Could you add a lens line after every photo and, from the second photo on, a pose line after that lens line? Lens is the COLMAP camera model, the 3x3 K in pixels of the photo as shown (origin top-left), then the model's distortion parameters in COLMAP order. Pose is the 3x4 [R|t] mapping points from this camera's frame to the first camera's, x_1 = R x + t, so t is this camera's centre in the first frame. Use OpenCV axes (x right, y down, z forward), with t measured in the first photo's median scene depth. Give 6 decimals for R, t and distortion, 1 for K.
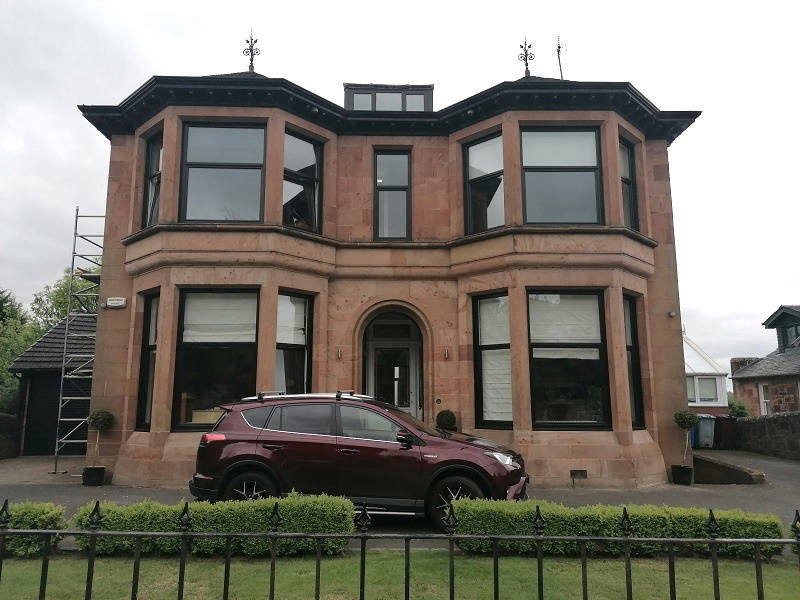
lens RADIAL K [[601.0, 0, 403.4], [0, 601.0, 299.4], [0, 0, 1]] dist [0.070129, -0.001690]
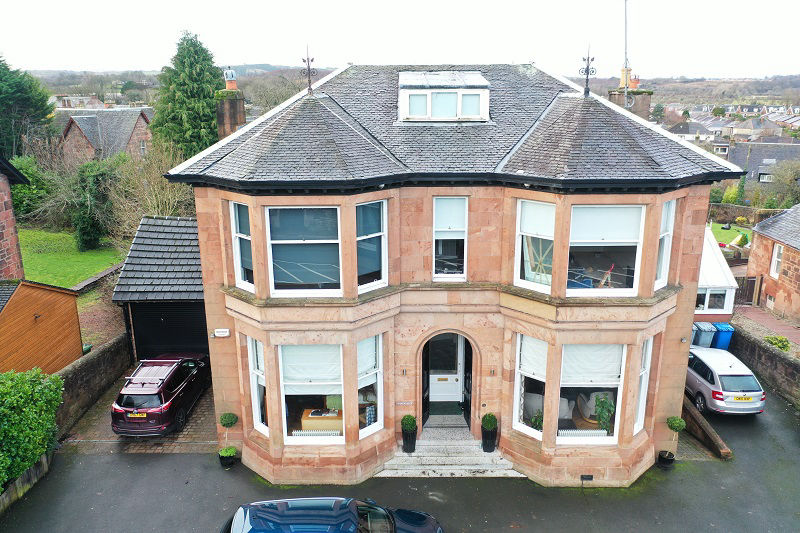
lens RADIAL K [[653.6, 0, 398.3], [0, 653.6, 267.2], [0, 0, 1]] dist [0.004538, 0.002800]
pose [[0.999563, 0.007231, -0.028665, -0.081574], [0.005954, 0.900511, 0.434791, -0.673569], [0.028957, -0.434772, 0.900075, -0.105465]]
